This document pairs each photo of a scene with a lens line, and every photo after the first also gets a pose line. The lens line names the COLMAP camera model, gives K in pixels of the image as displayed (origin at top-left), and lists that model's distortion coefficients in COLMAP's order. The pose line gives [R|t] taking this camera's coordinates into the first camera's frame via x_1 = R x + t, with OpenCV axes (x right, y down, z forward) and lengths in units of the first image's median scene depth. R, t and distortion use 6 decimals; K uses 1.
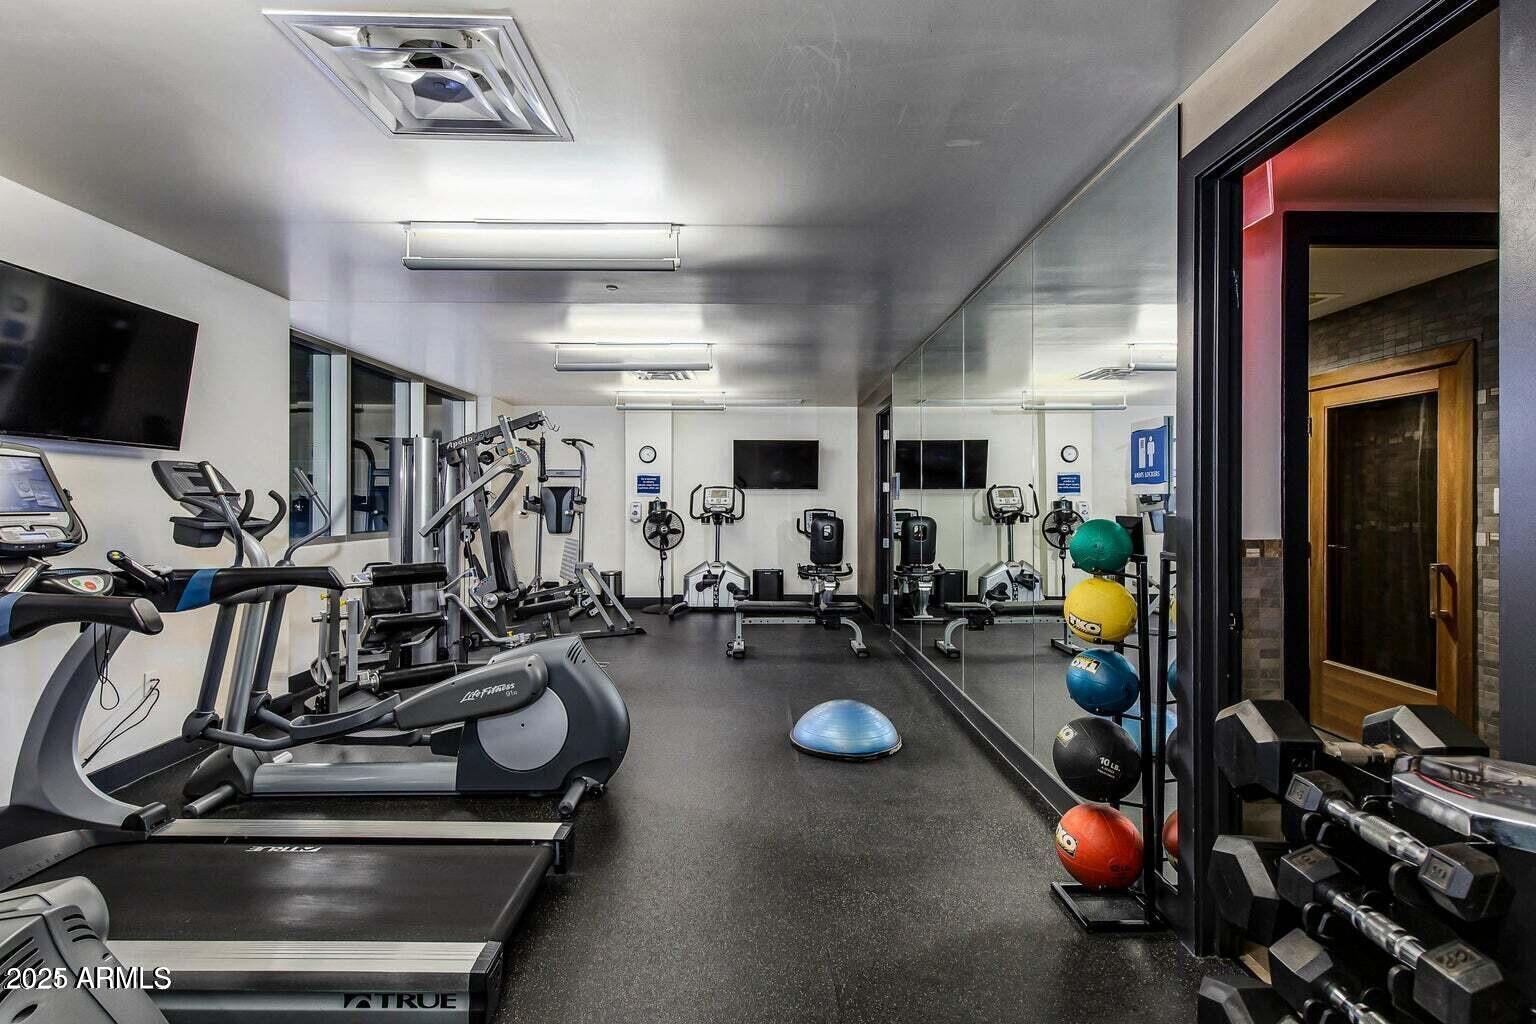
lens RADIAL K [[697.6, 0, 765.4], [0, 697.6, 503.6], [0, 0, 1]] dist [-0.005185, -0.000175]
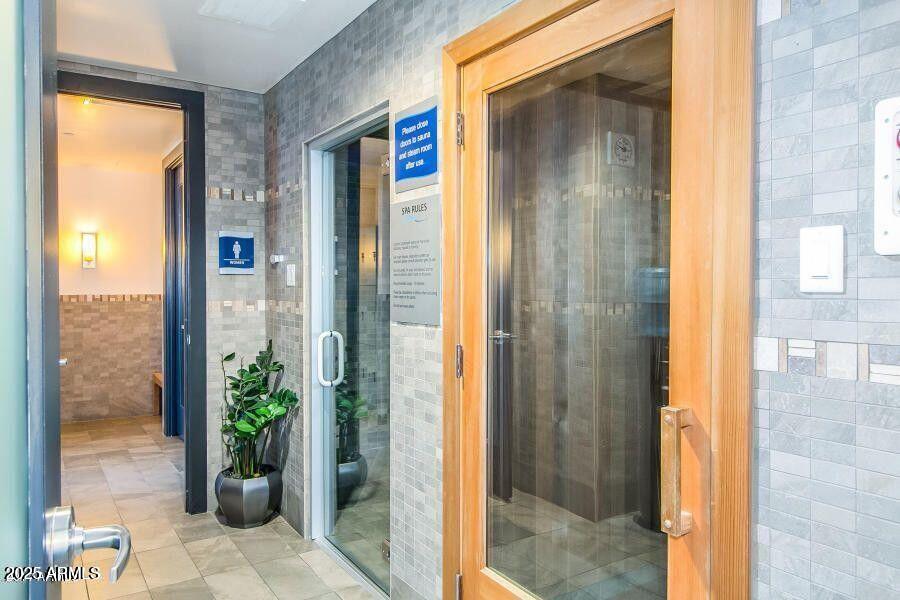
lens RADIAL K [[619.5, 0, 449.5], [0, 619.5, 299.1], [0, 0, 1]] dist [-0.000136, 0.000021]
pose [[0.835148, -0.001968, 0.550022, 0.671134], [-0.004928, 0.999927, 0.011059, 0.015707], [-0.550003, -0.011947, 0.835077, 0.795542]]
